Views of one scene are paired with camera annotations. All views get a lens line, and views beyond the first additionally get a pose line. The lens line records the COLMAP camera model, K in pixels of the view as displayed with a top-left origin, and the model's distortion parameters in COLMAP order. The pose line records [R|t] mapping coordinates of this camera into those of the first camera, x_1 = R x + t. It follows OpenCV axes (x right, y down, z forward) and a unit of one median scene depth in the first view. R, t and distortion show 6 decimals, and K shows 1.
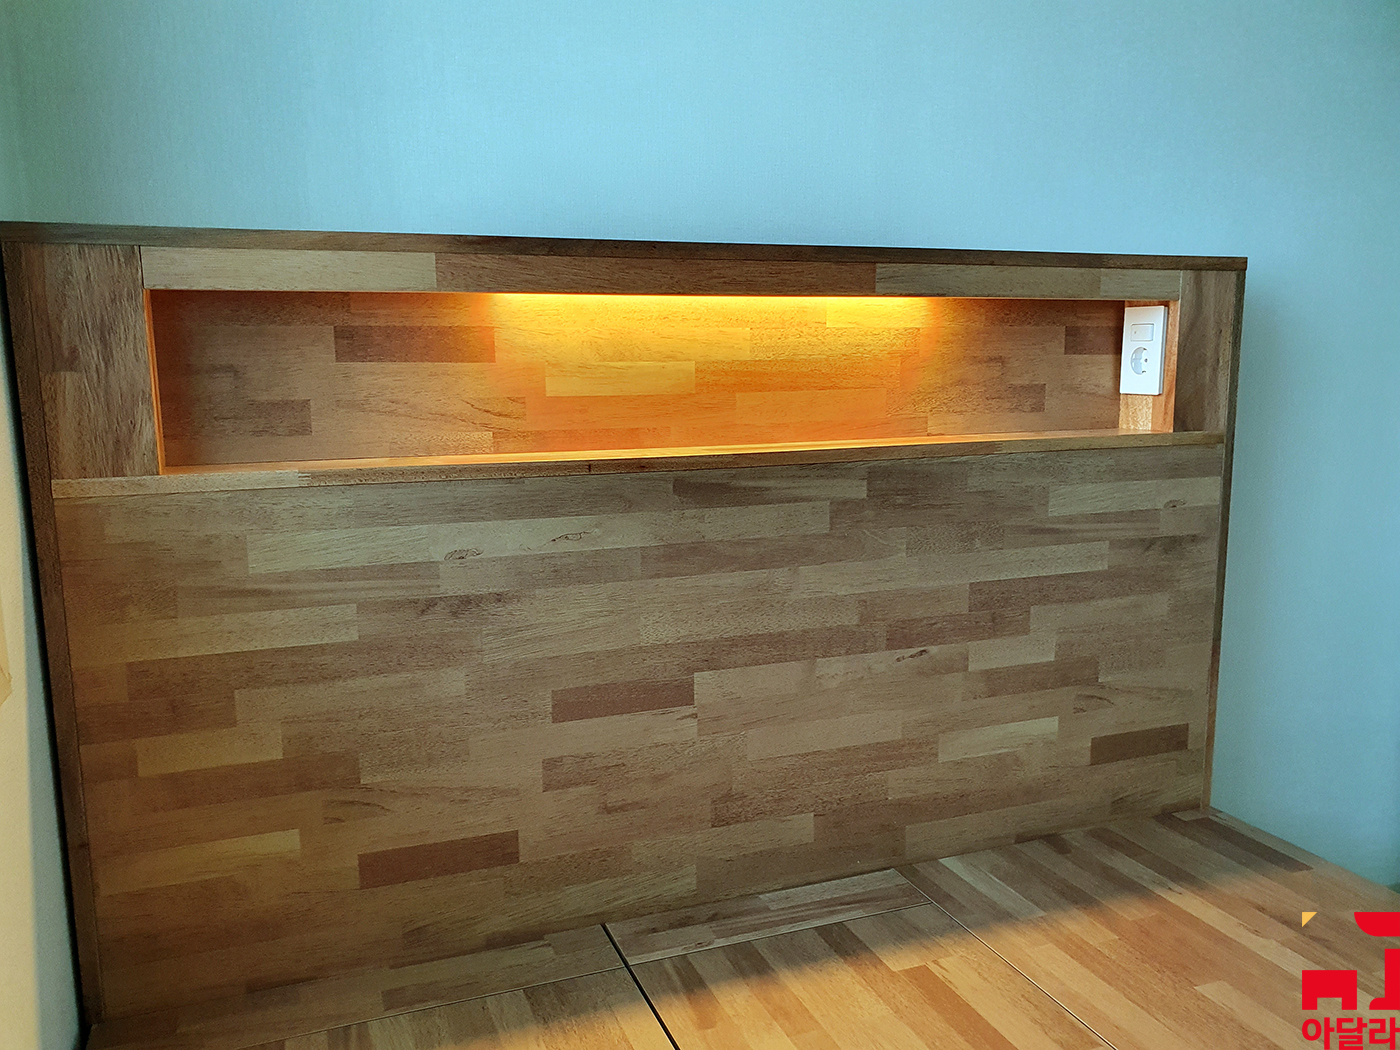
lens RADIAL K [[1098.3, 0, 667.8], [0, 1098.3, 548.2], [0, 0, 1]] dist [0.018810, -0.007612]
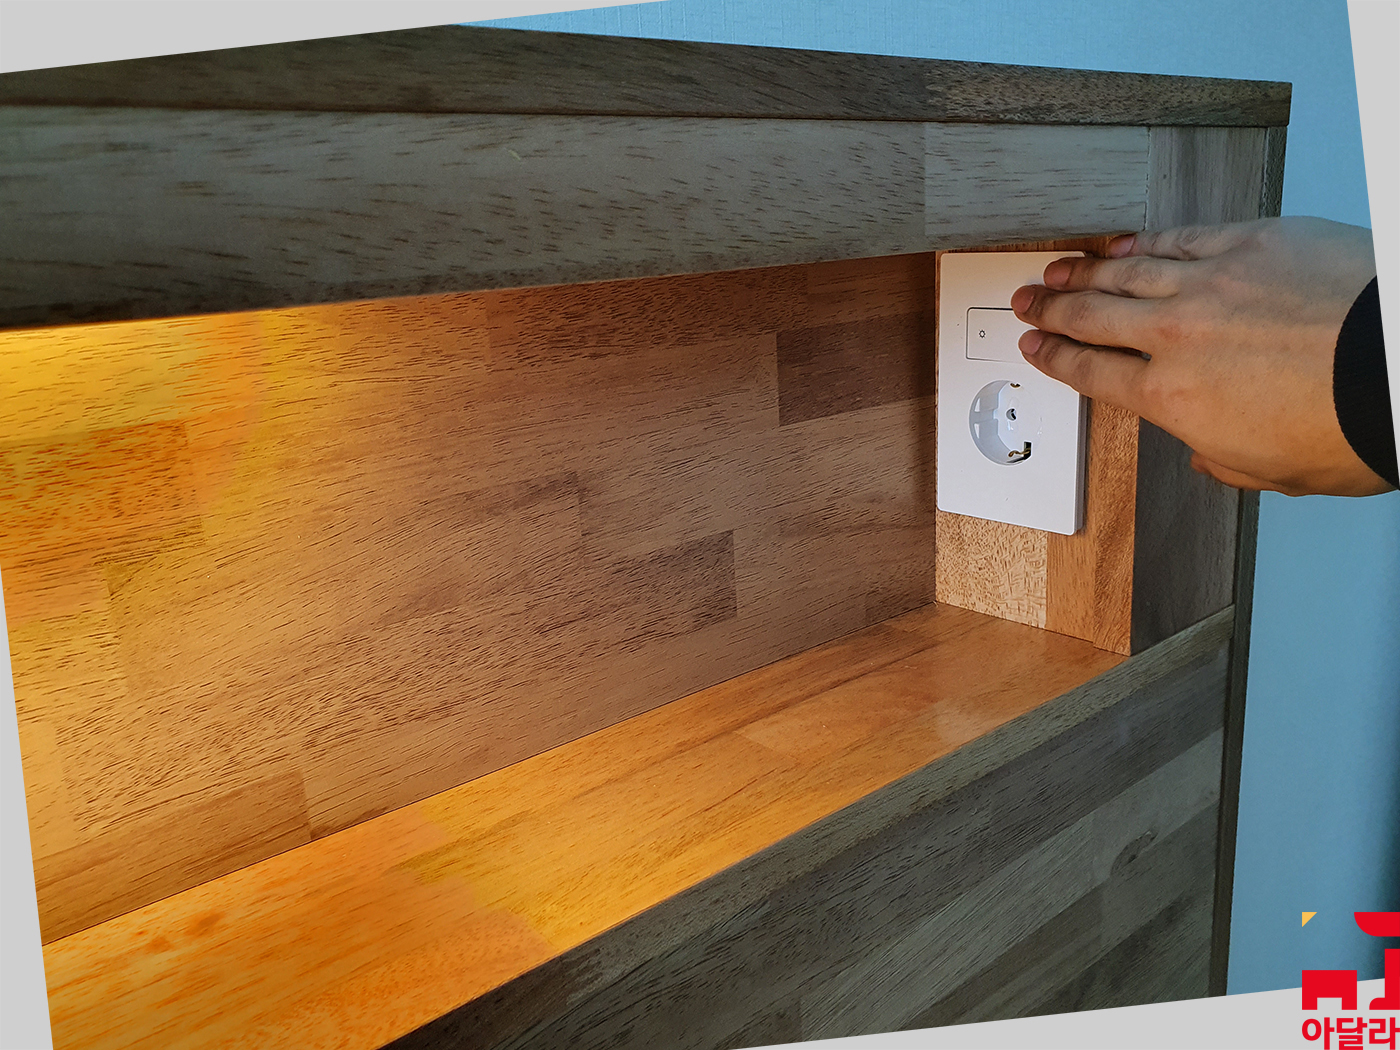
lens RADIAL K [[1098.3, 0, 667.3], [0, 1098.3, 544.1], [0, 0, 1]] dist [0.018810, -0.007612]
pose [[0.943351, -0.130331, 0.305127, 0.262903], [0.101369, 0.988862, 0.108983, -0.200634], [-0.315932, -0.071879, 0.946055, 0.807411]]
